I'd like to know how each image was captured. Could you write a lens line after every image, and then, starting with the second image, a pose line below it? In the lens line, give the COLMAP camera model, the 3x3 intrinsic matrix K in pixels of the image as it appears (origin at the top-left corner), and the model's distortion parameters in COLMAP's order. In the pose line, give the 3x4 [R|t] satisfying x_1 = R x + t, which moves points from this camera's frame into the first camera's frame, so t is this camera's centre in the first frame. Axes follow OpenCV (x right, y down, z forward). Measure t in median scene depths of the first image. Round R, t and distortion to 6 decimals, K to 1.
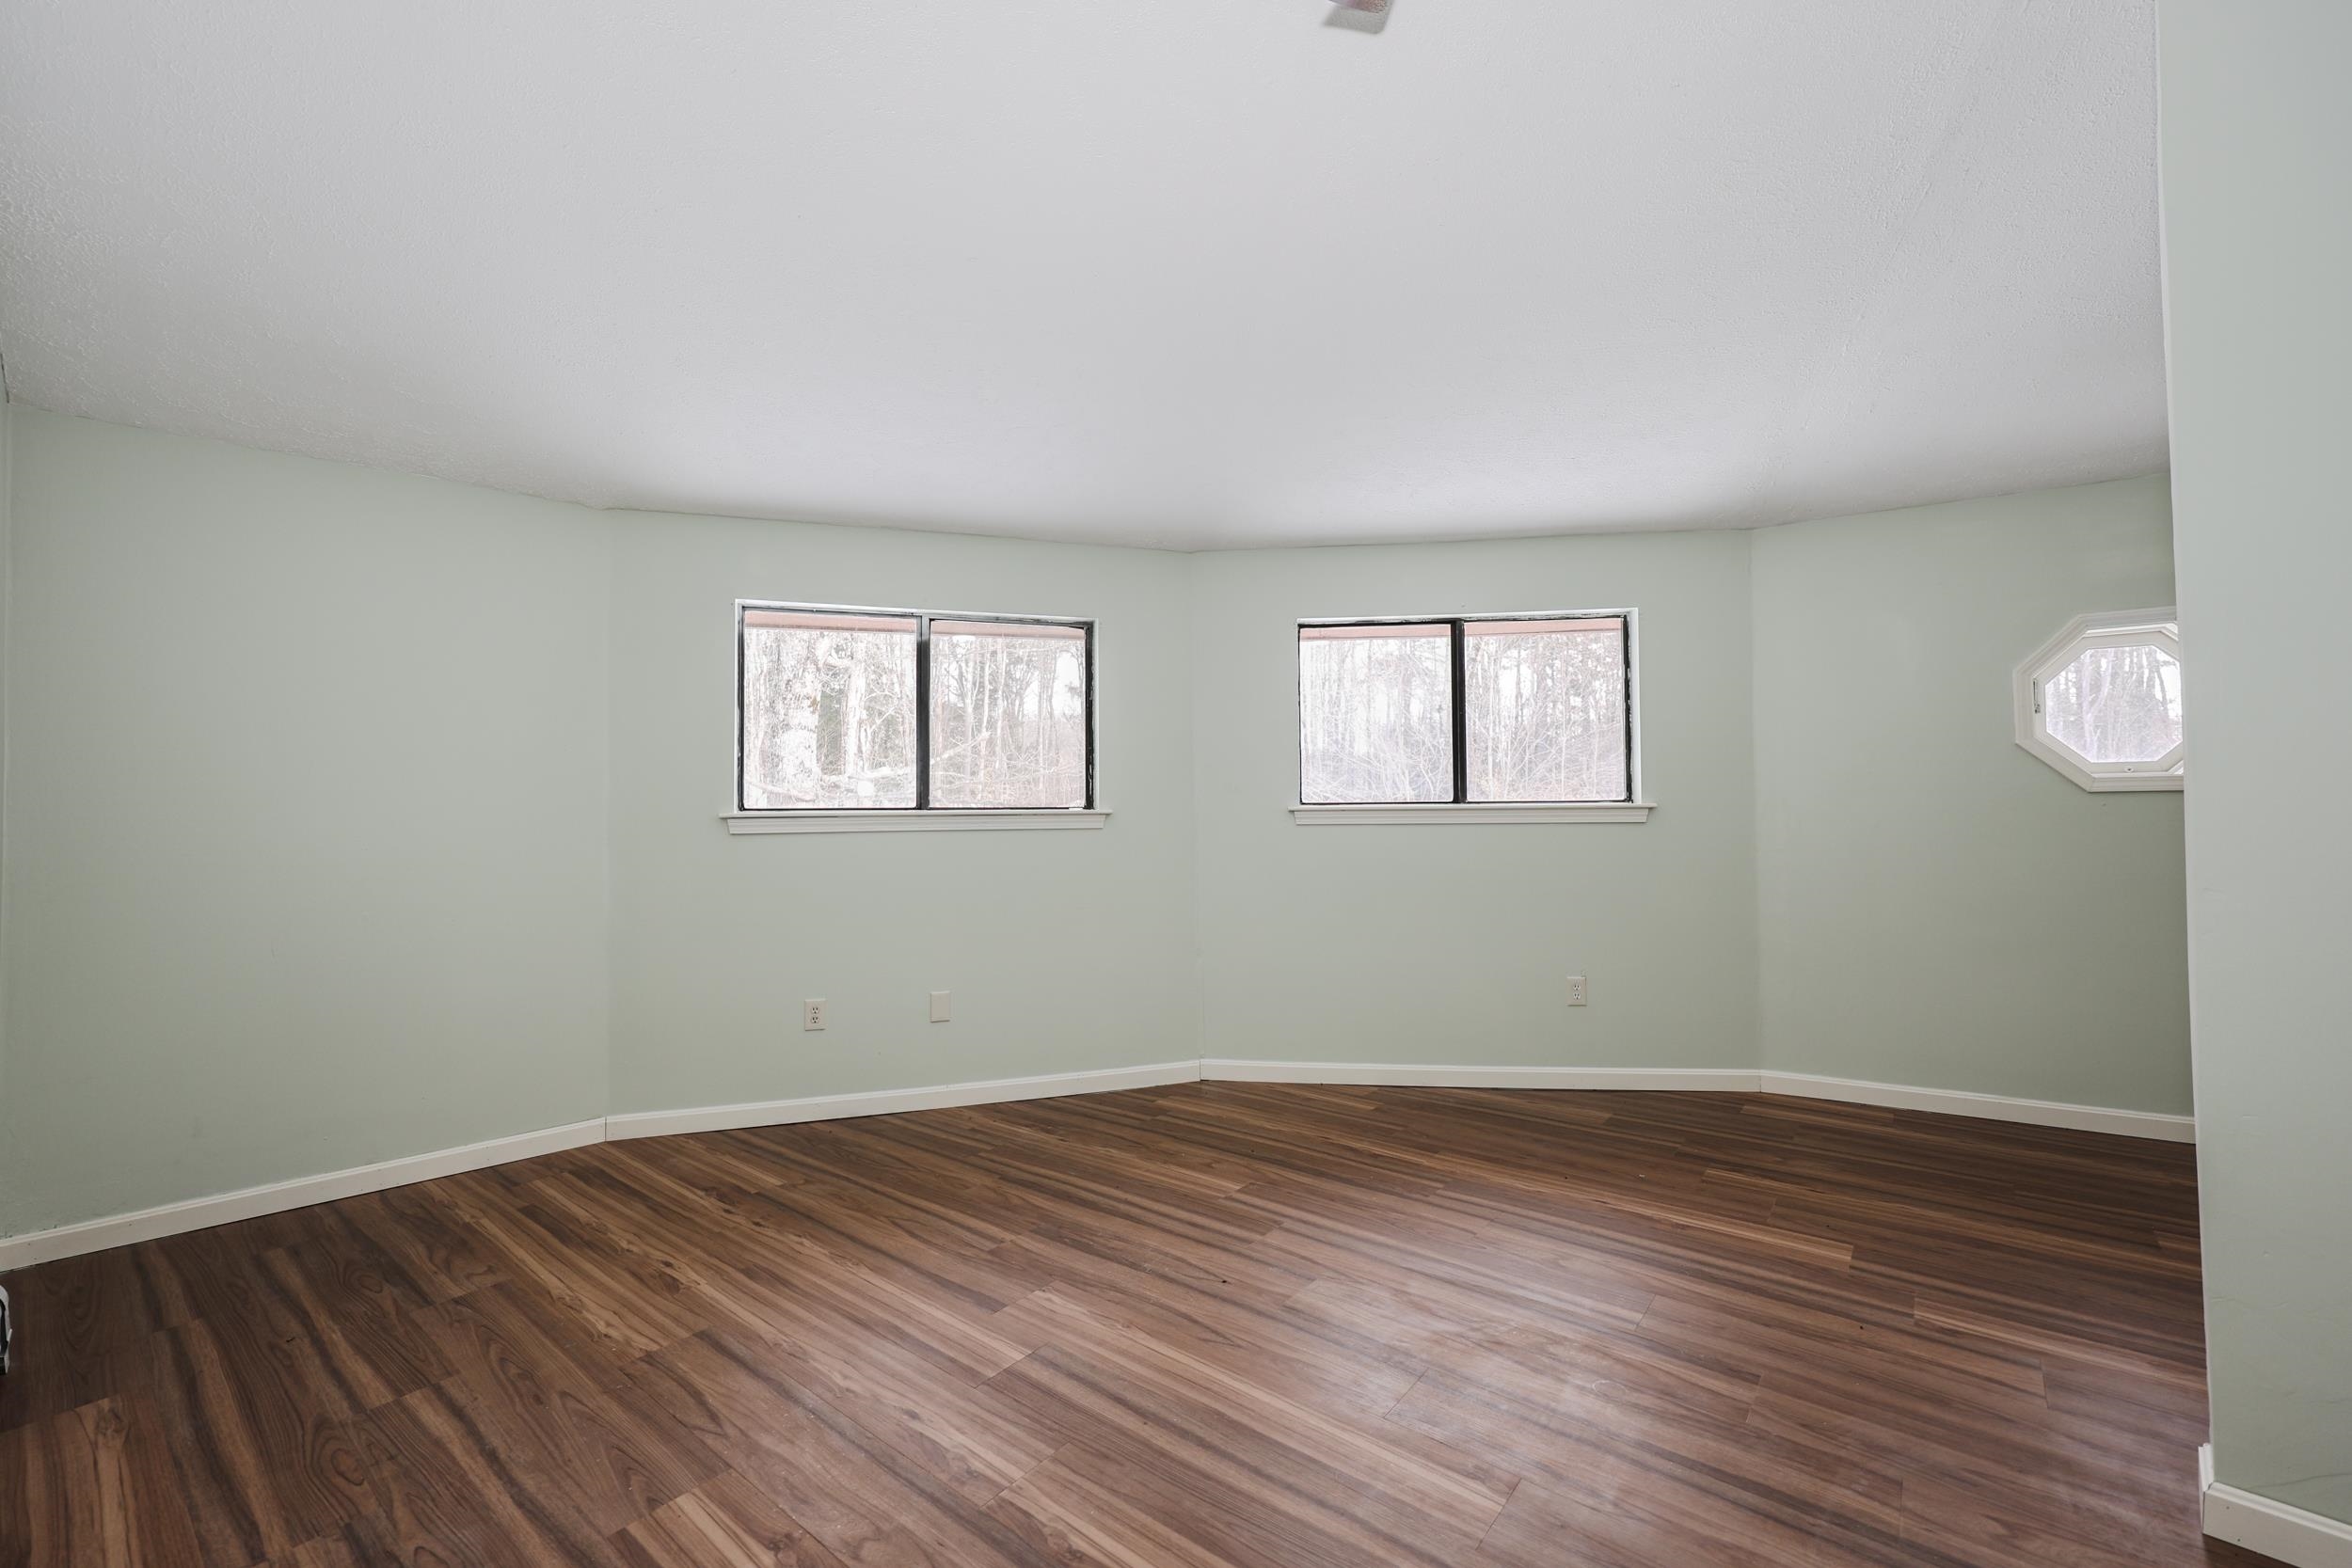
lens RADIAL K [[952.9, 0, 1177.5], [0, 952.9, 793.0], [0, 0, 1]] dist [0.003227, 0.000064]
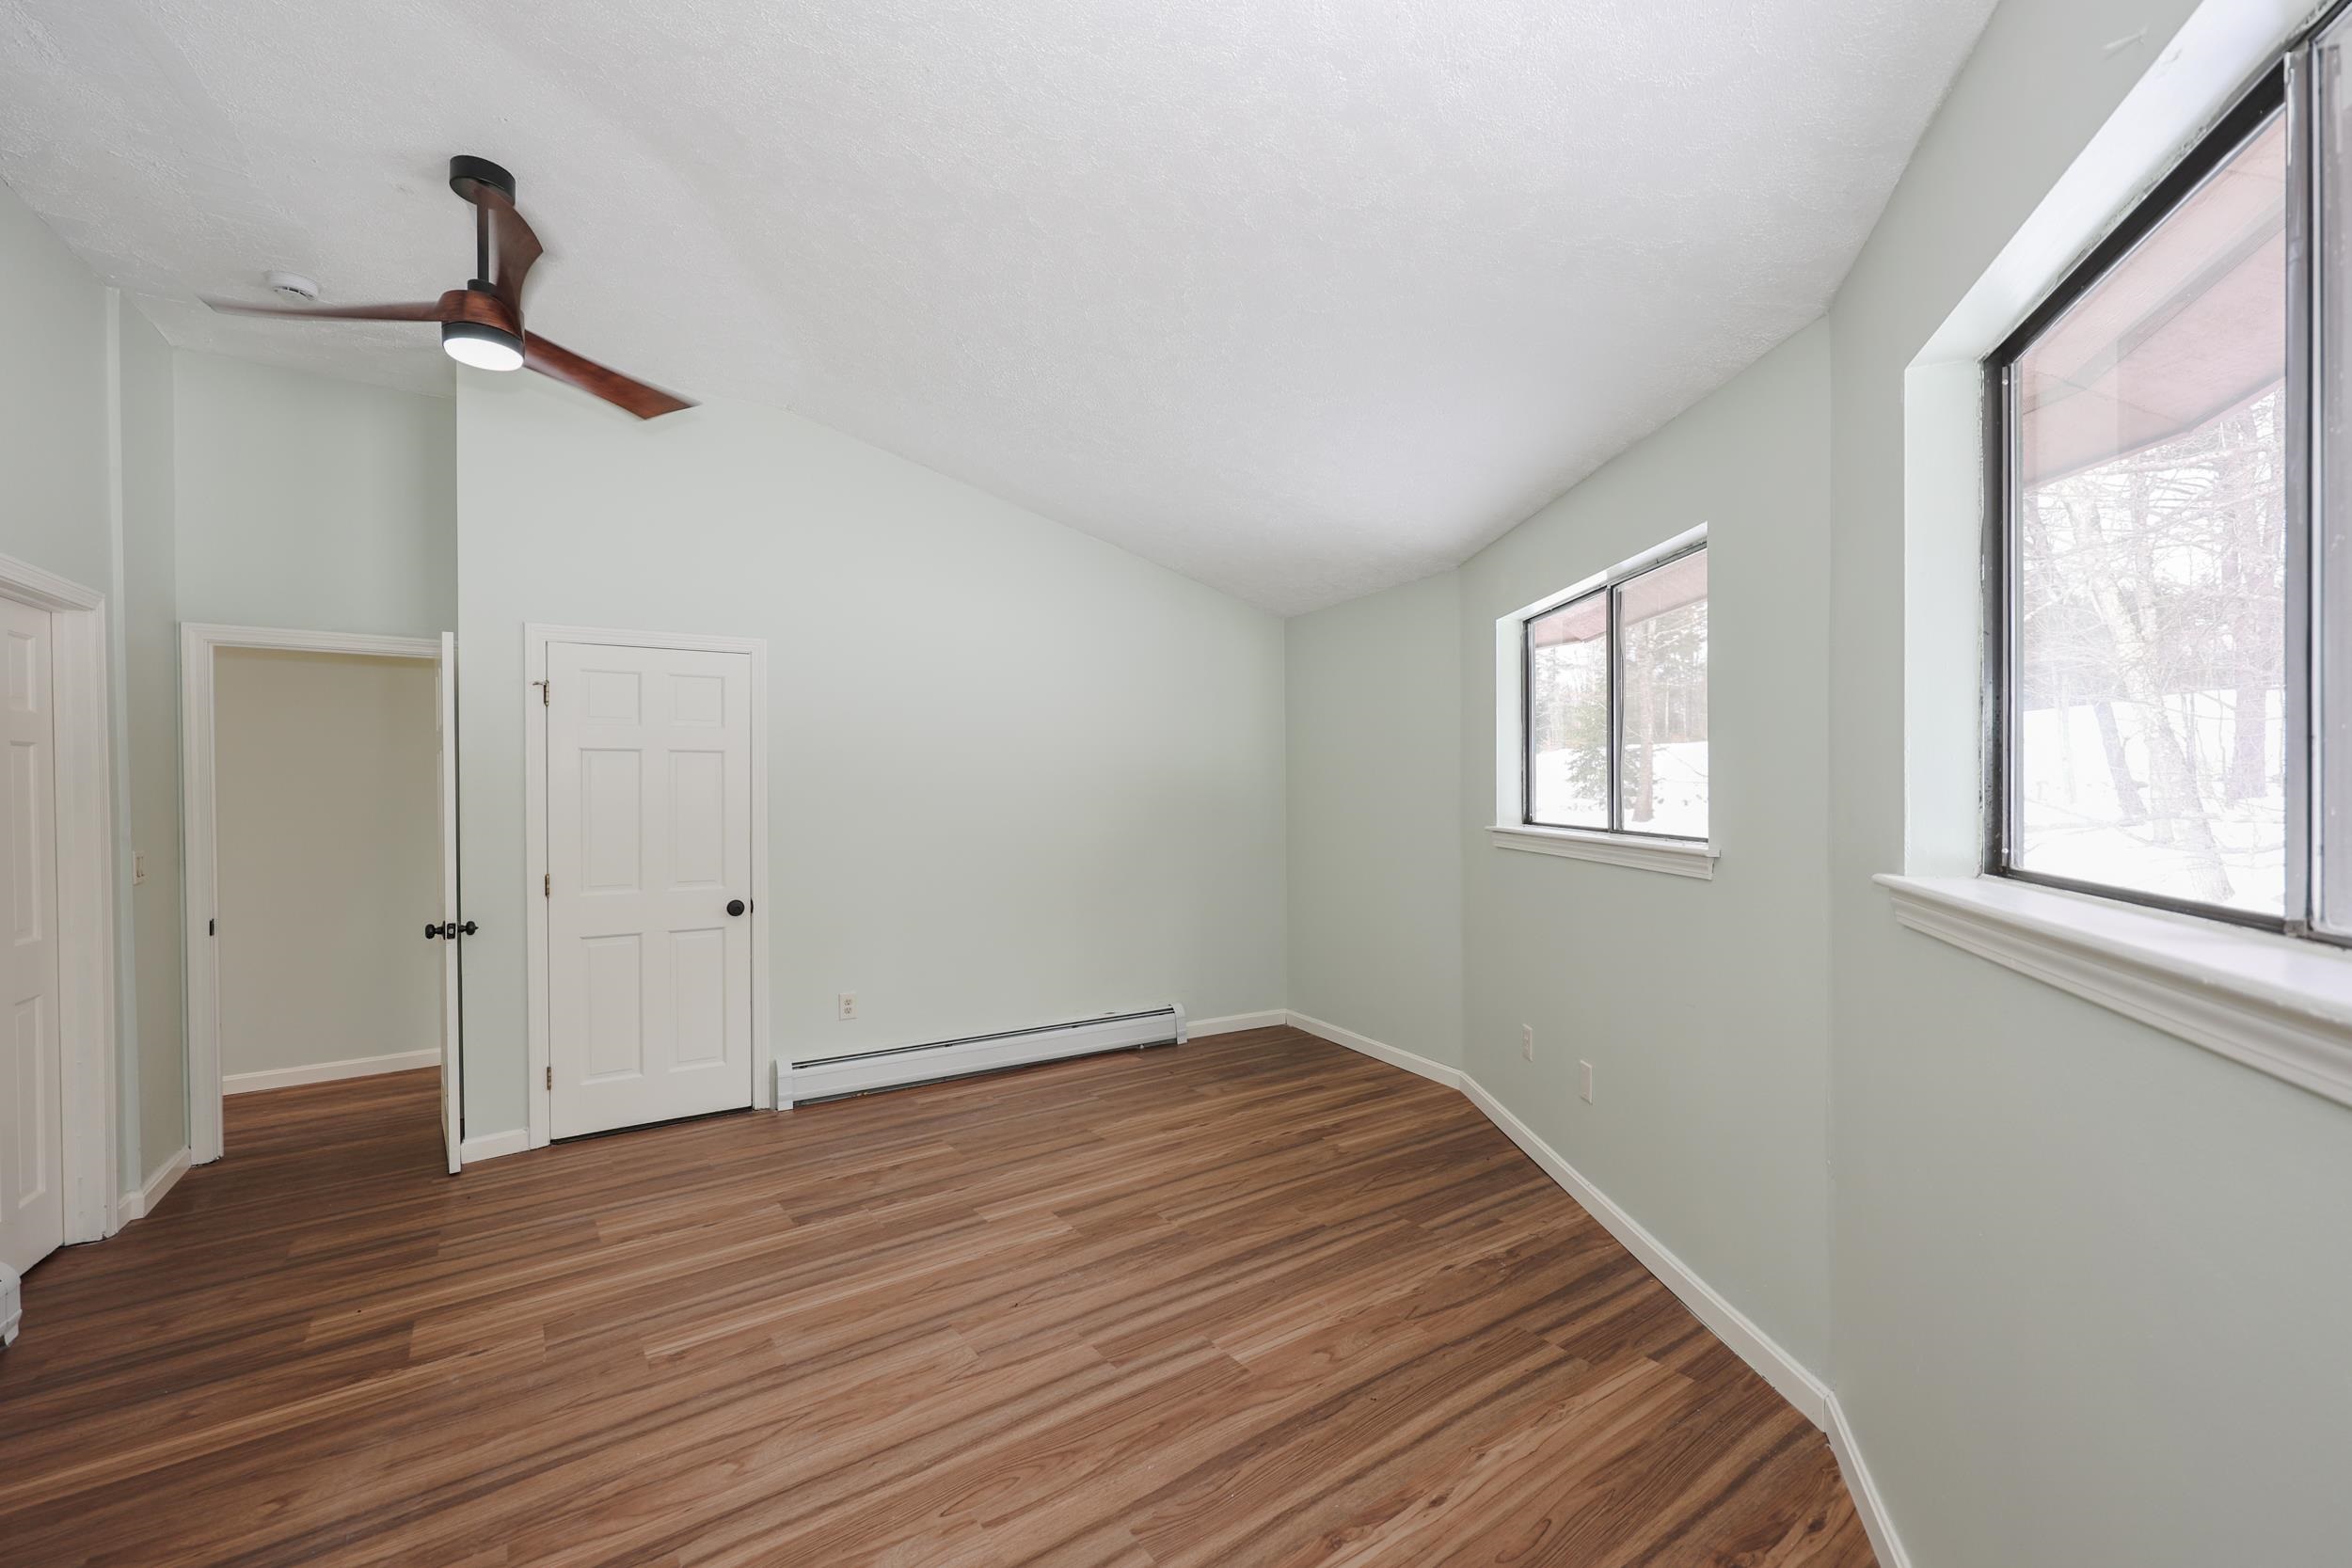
lens RADIAL K [[978.2, 0, 1172.2], [0, 978.2, 787.0], [0, 0, 1]] dist [0.002290, -0.000049]
pose [[-0.282271, 0.011192, -0.959269, 0.856937], [0.031201, 0.999510, 0.002480, -0.044602], [0.958827, -0.029230, -0.282482, 1.241387]]
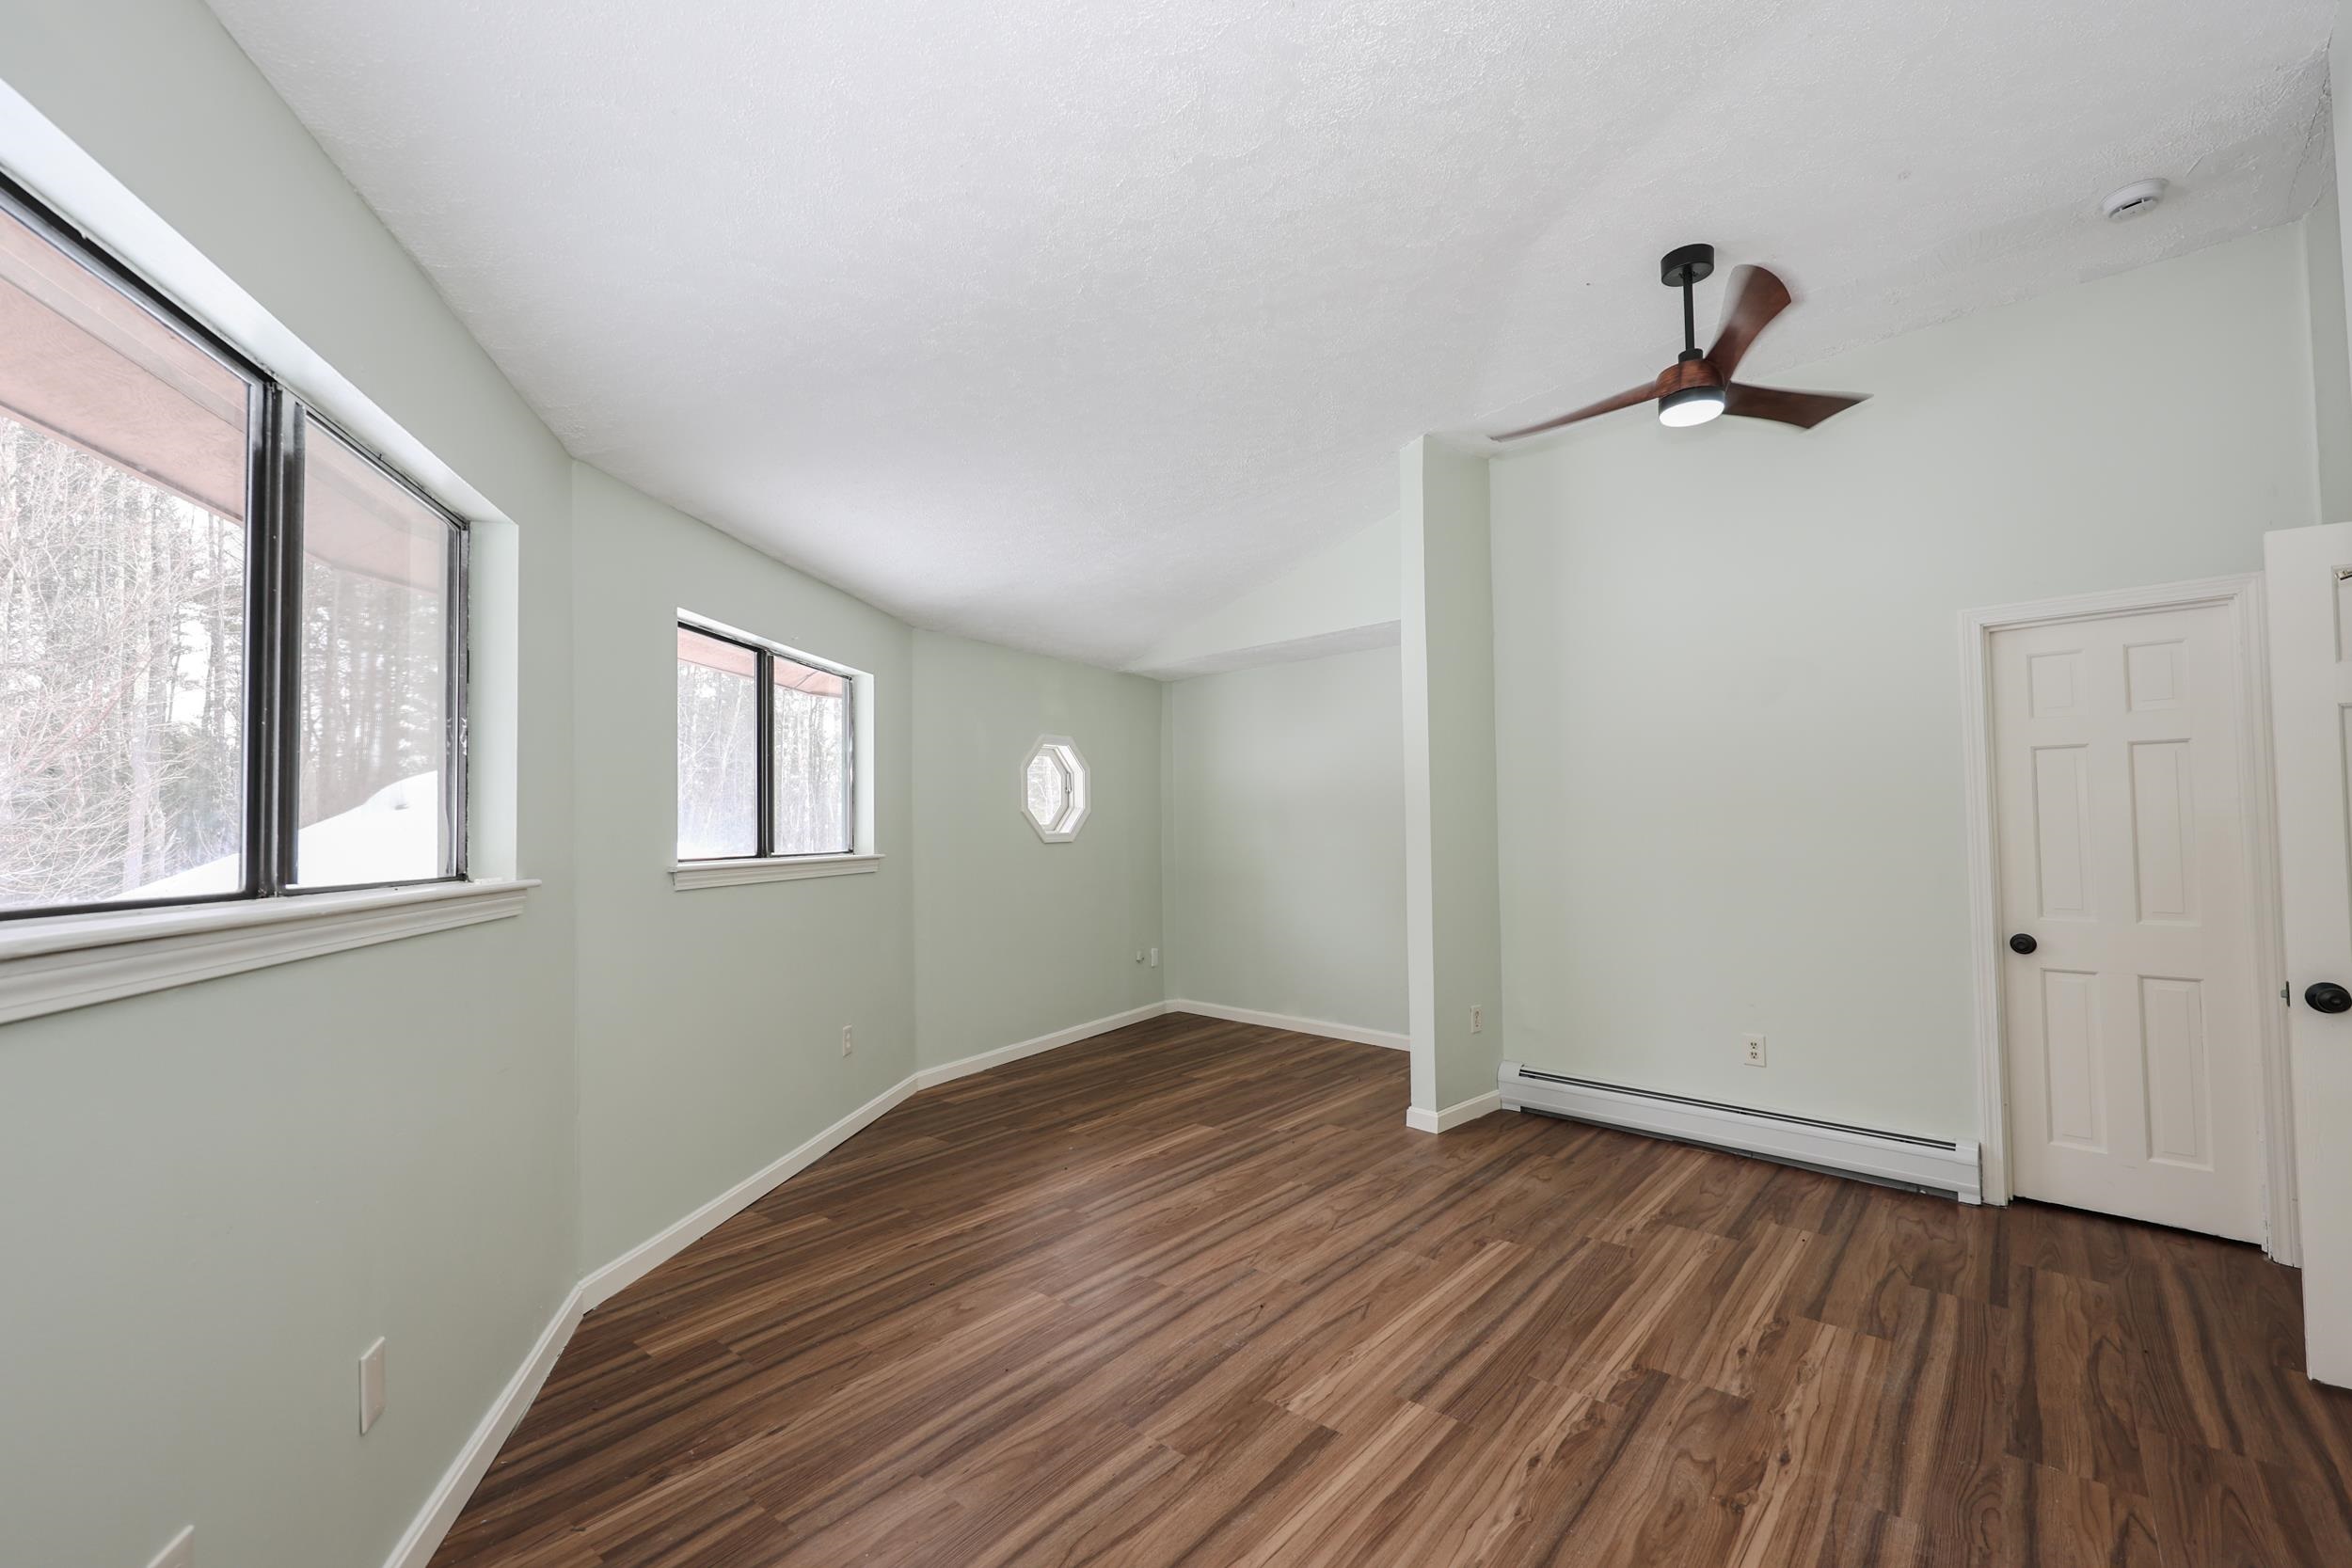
lens RADIAL K [[978.2, 0, 1172.2], [0, 978.2, 787.0], [0, 0, 1]] dist [0.002290, -0.000049]
pose [[0.039697, 0.057193, 0.997574, -0.906294], [-0.002641, 0.998363, -0.057133, -0.005289], [-0.999208, -0.000366, 0.039783, 0.884159]]
